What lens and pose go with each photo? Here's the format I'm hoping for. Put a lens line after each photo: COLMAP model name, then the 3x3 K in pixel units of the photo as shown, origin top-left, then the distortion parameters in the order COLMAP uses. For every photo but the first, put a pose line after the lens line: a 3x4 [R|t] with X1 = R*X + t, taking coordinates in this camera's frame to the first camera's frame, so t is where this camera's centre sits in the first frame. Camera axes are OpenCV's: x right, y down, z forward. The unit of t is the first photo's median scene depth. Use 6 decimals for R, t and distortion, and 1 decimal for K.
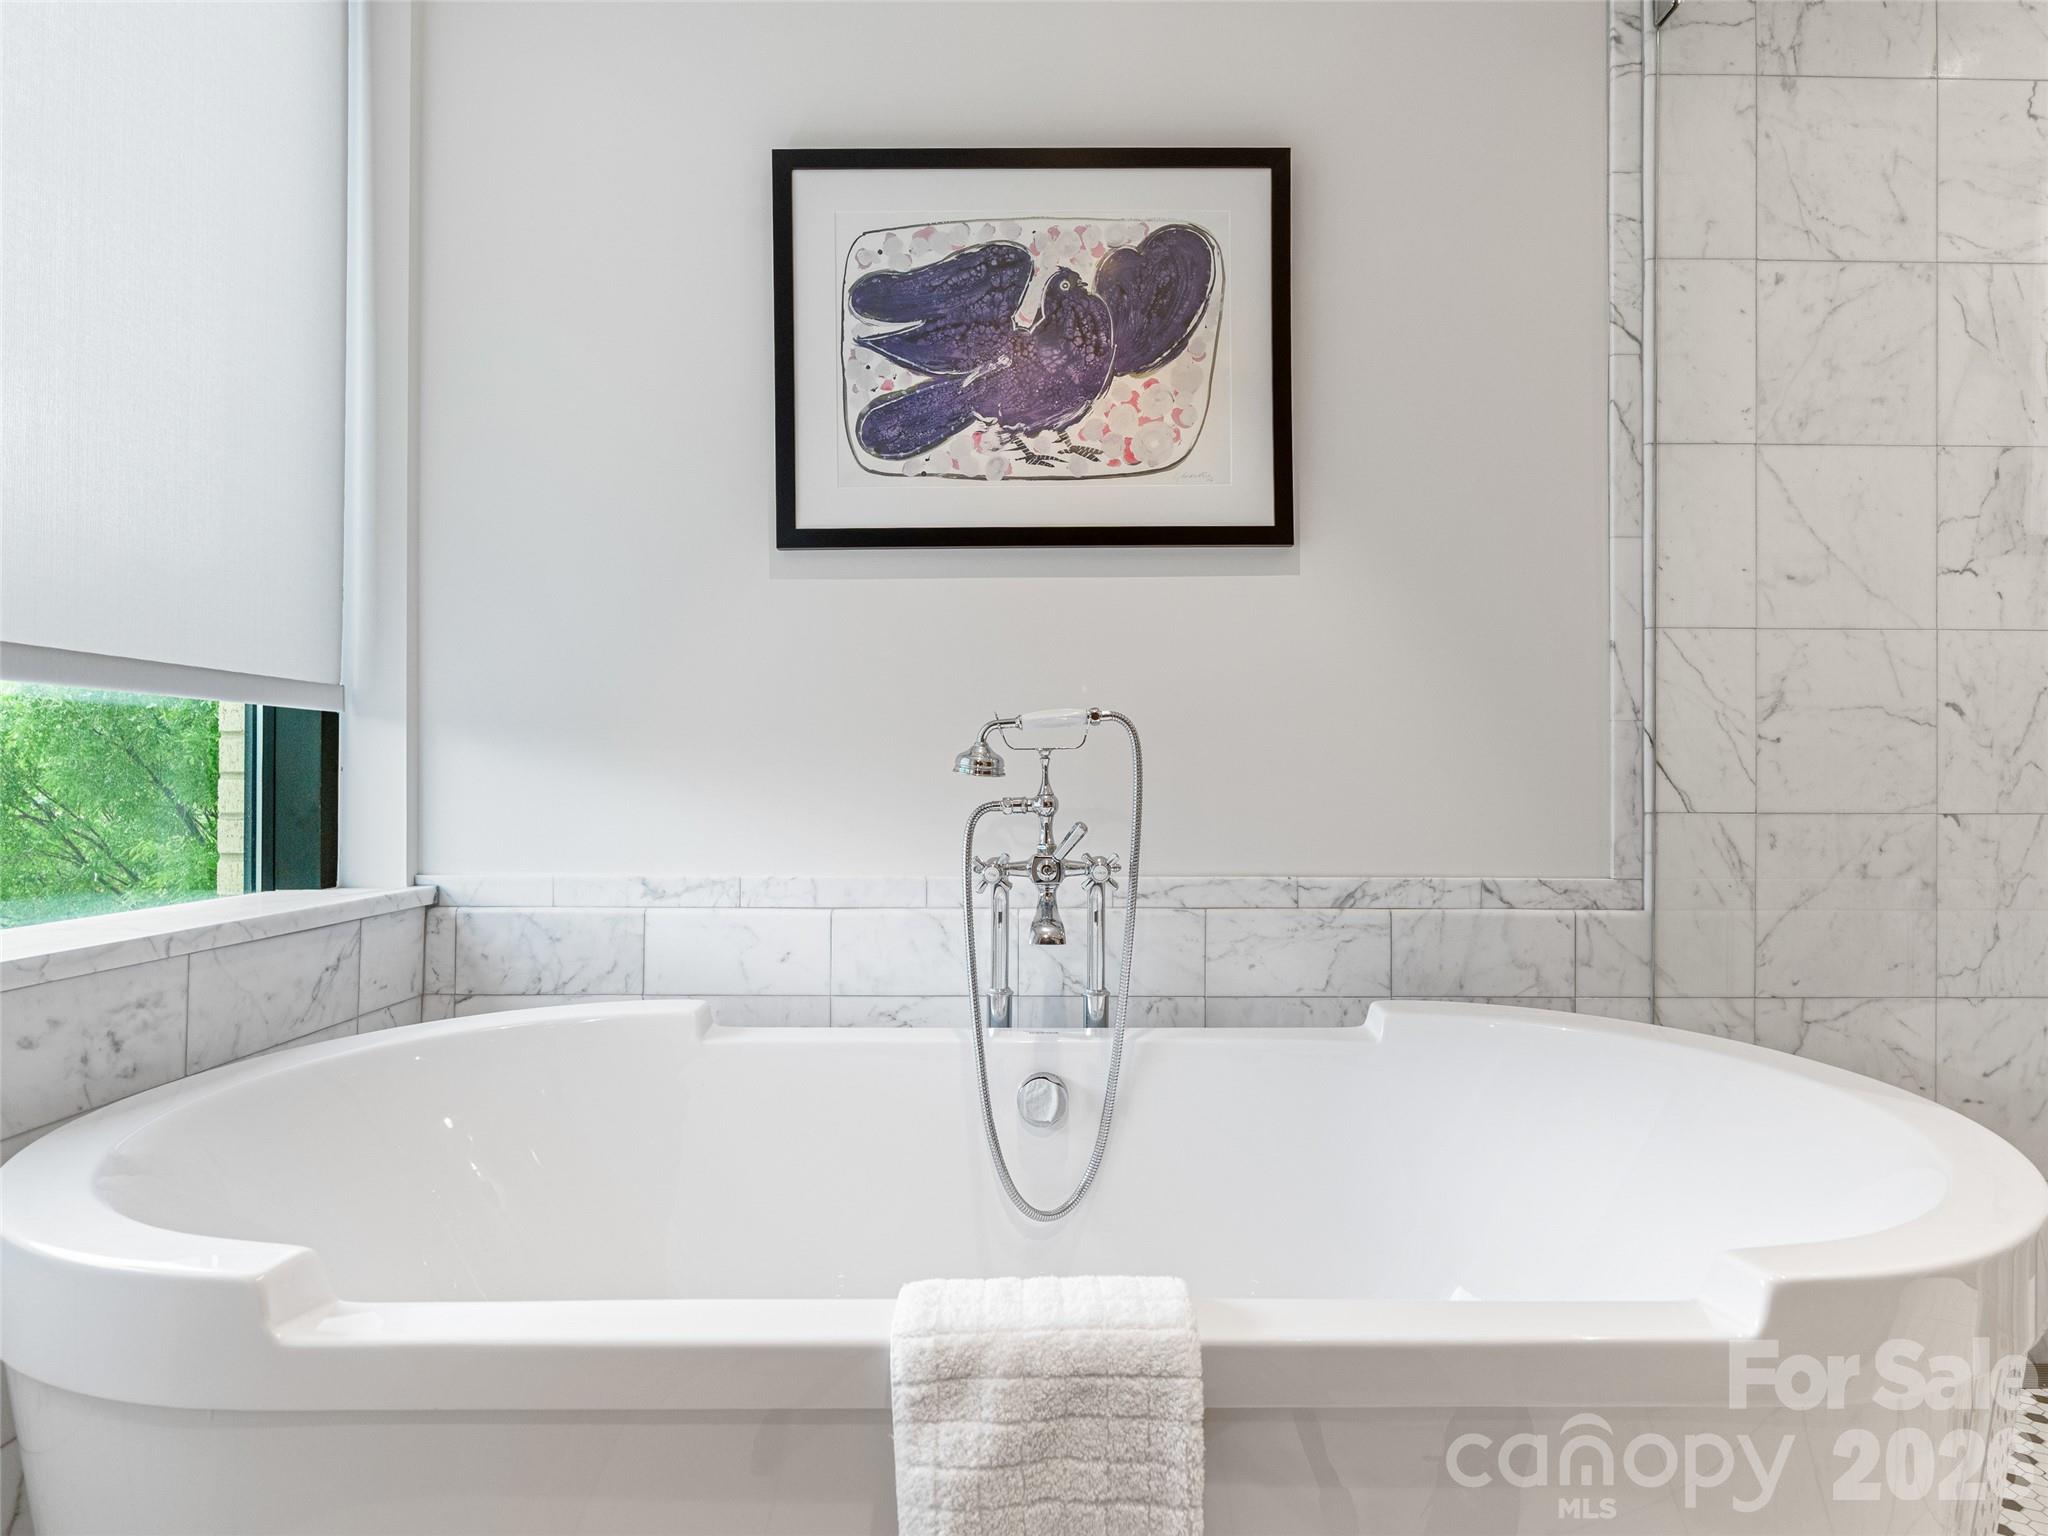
lens RADIAL K [[1050.5, 0, 1024.0], [0, 1050.5, 768.0], [0, 0, 1]] dist [-0.013263, 0.003606]
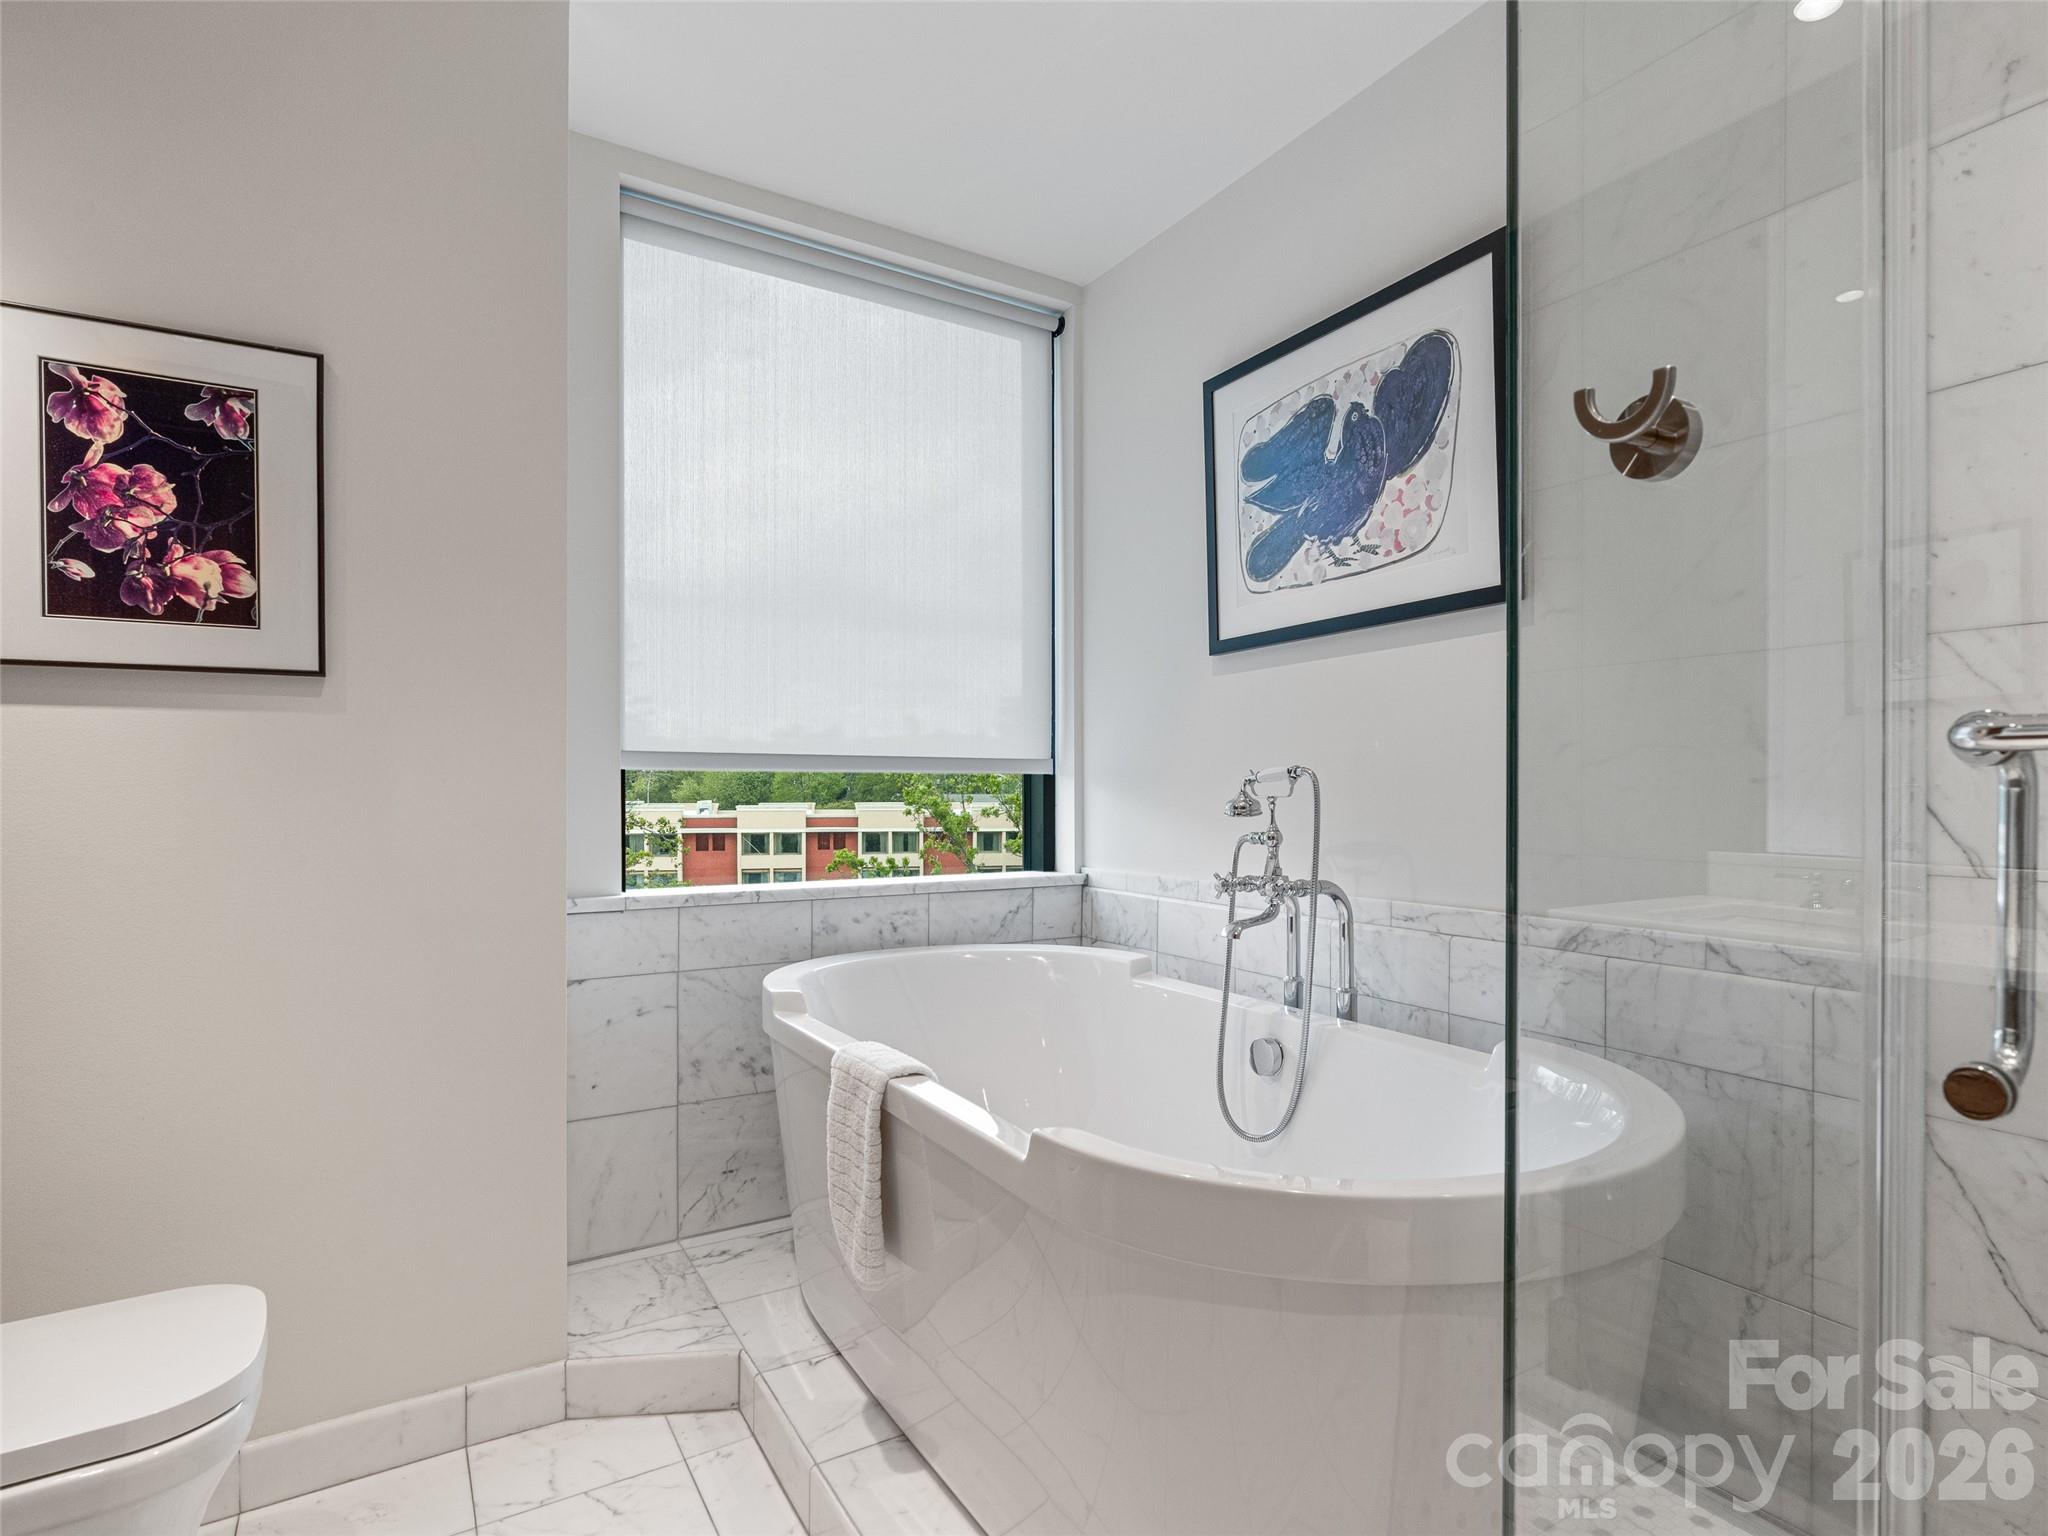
lens RADIAL K [[1063.2, 0, 1105.7], [0, 1063.2, 791.8], [0, 0, 1]] dist [-0.006675, 0.001082]
pose [[0.553581, -0.003092, -0.832790, 0.913095], [0.007272, 0.999973, 0.001122, -0.023899], [0.832764, -0.006677, 0.553588, 0.064090]]
